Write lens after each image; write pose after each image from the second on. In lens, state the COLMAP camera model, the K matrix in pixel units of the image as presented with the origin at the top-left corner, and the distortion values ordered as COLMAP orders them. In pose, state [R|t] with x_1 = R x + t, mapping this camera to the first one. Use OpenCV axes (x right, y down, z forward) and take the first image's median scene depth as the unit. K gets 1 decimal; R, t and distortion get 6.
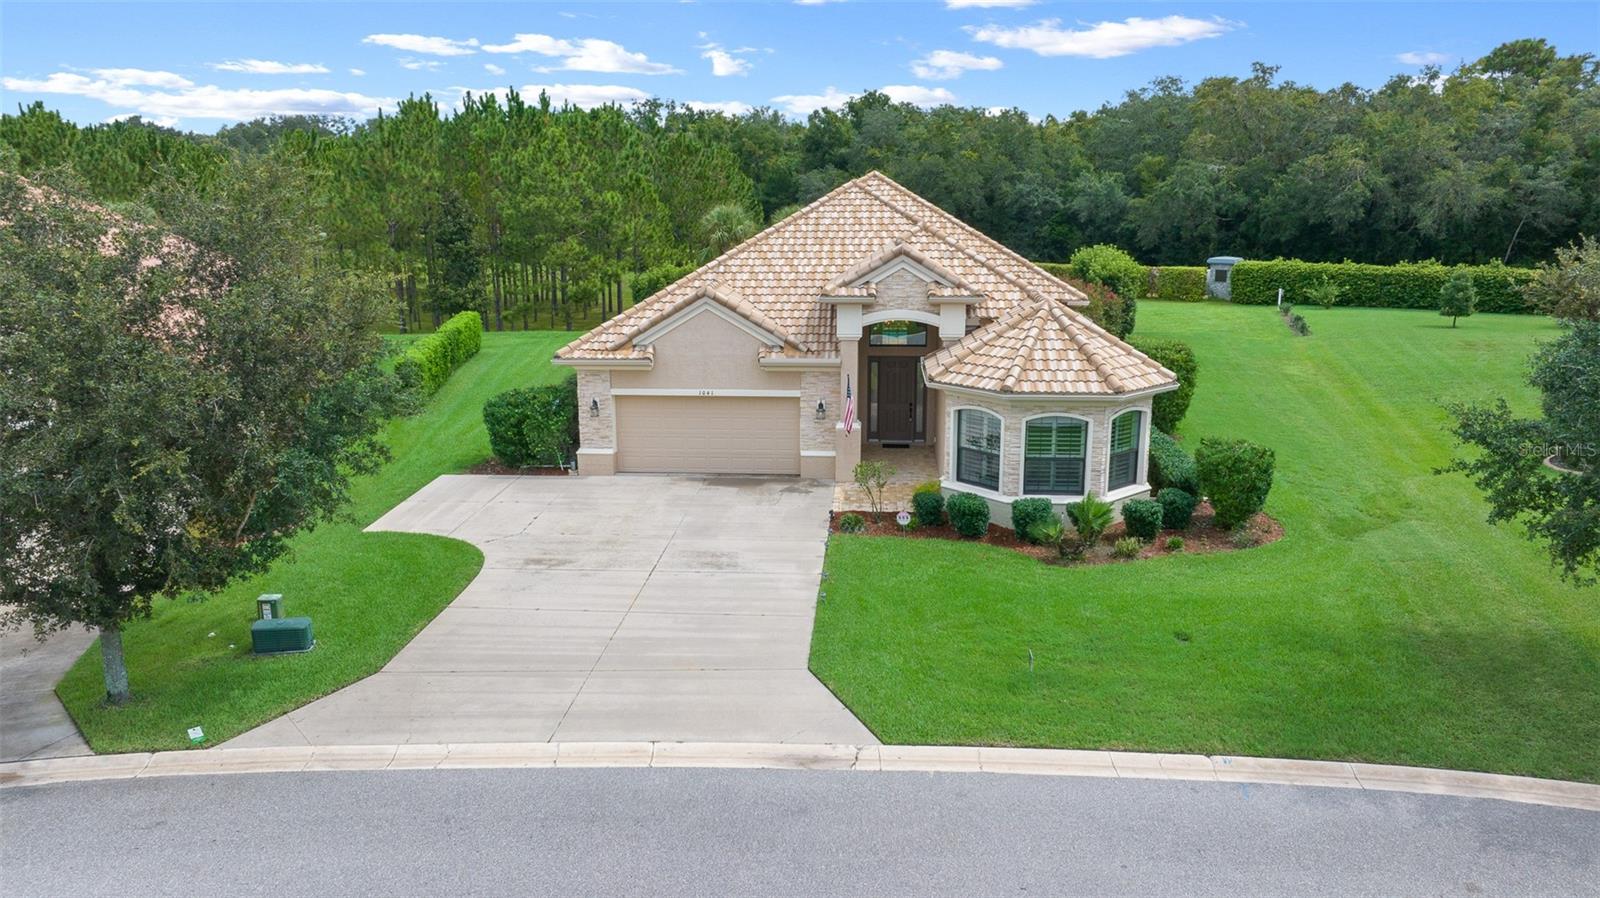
lens RADIAL K [[1129.3, 0, 807.6], [0, 1129.3, 453.1], [0, 0, 1]] dist [-0.029029, 0.017490]
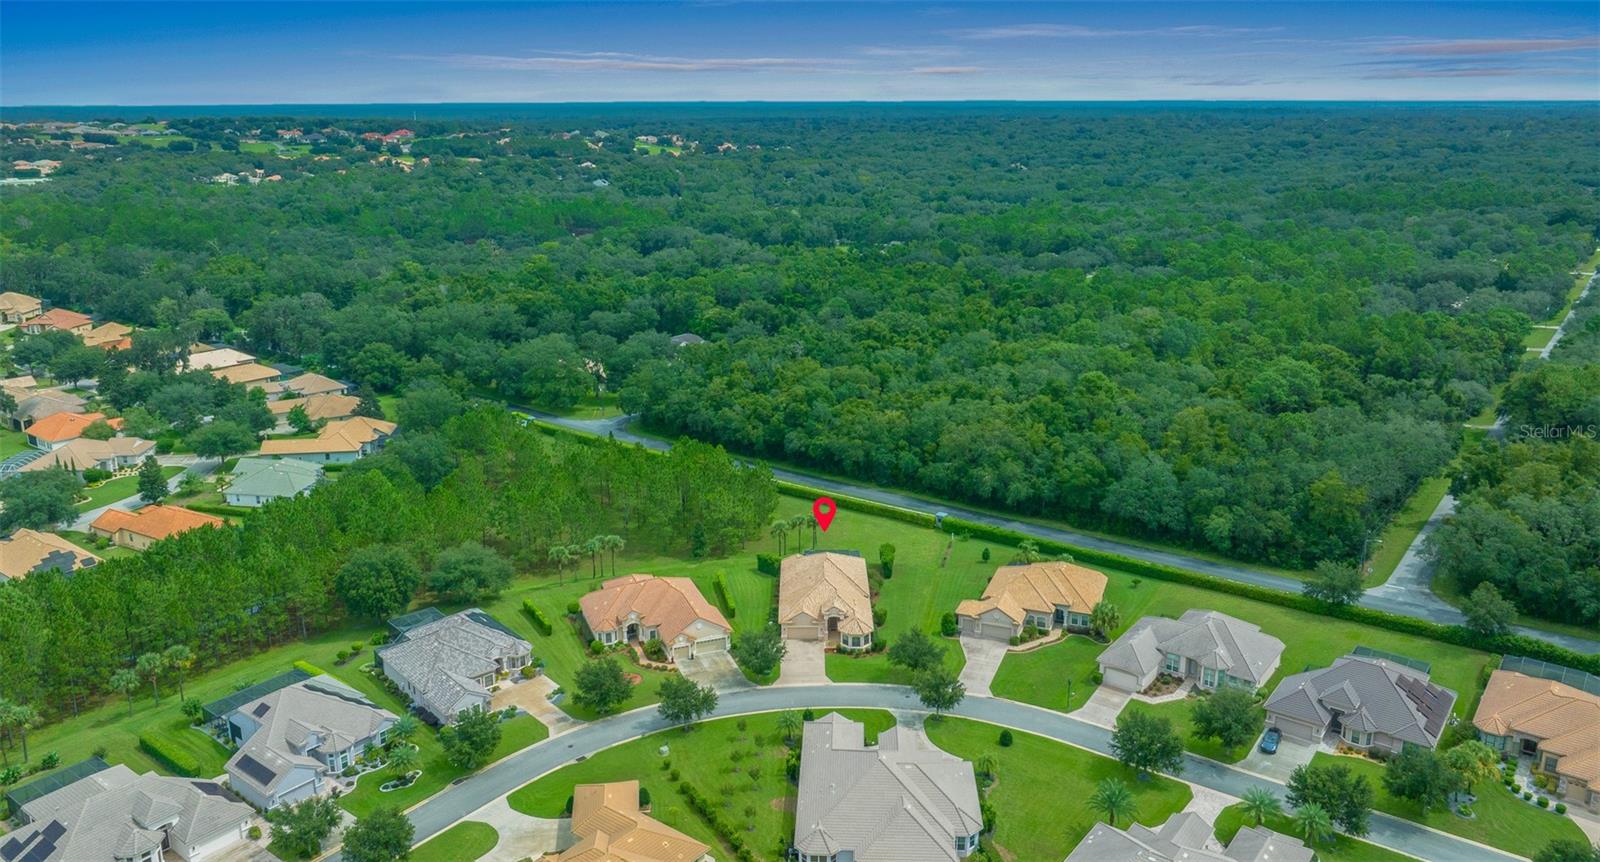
lens RADIAL K [[1154.1, 0, 806.2], [0, 1154.1, 428.8], [0, 0, 1]] dist [0.003187, -0.001050]
pose [[0.997833, -0.022474, 0.061836, -0.467408], [0.019733, 0.998810, 0.044597, -1.512466], [-0.062764, -0.043280, 0.997089, -5.608793]]
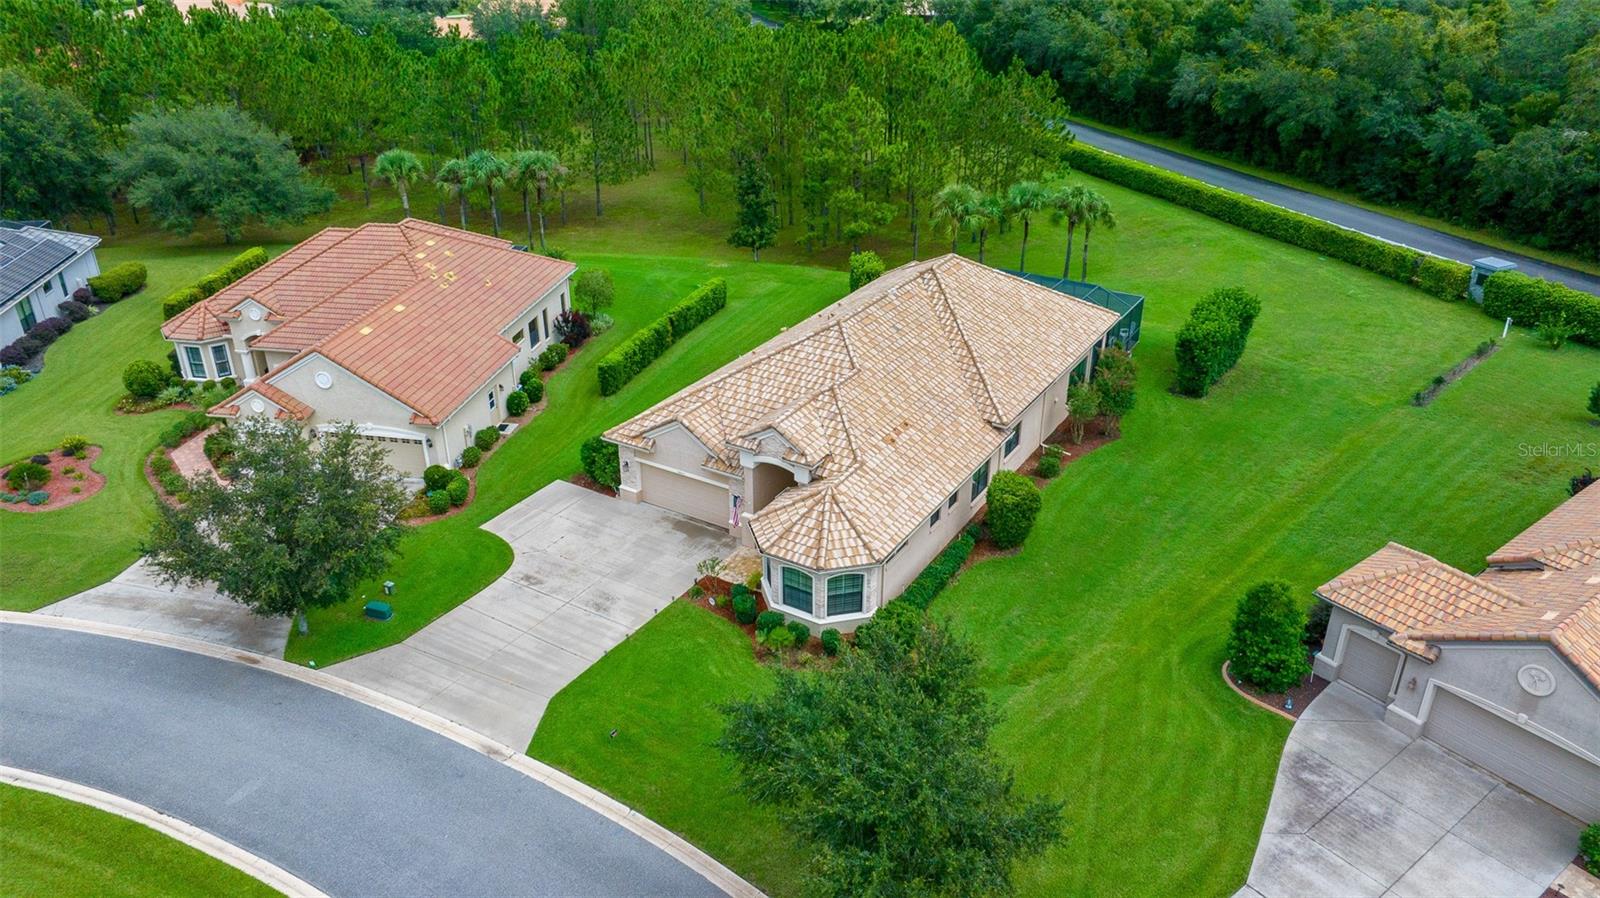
lens RADIAL K [[1129.3, 0, 806.2], [0, 1129.3, 448.4], [0, 0, 1]] dist [-0.029029, 0.017490]
pose [[0.885633, 0.209436, -0.414477, 0.785936], [-0.109298, 0.961460, 0.252286, -0.552035], [0.451341, -0.178131, 0.874392, -0.358515]]
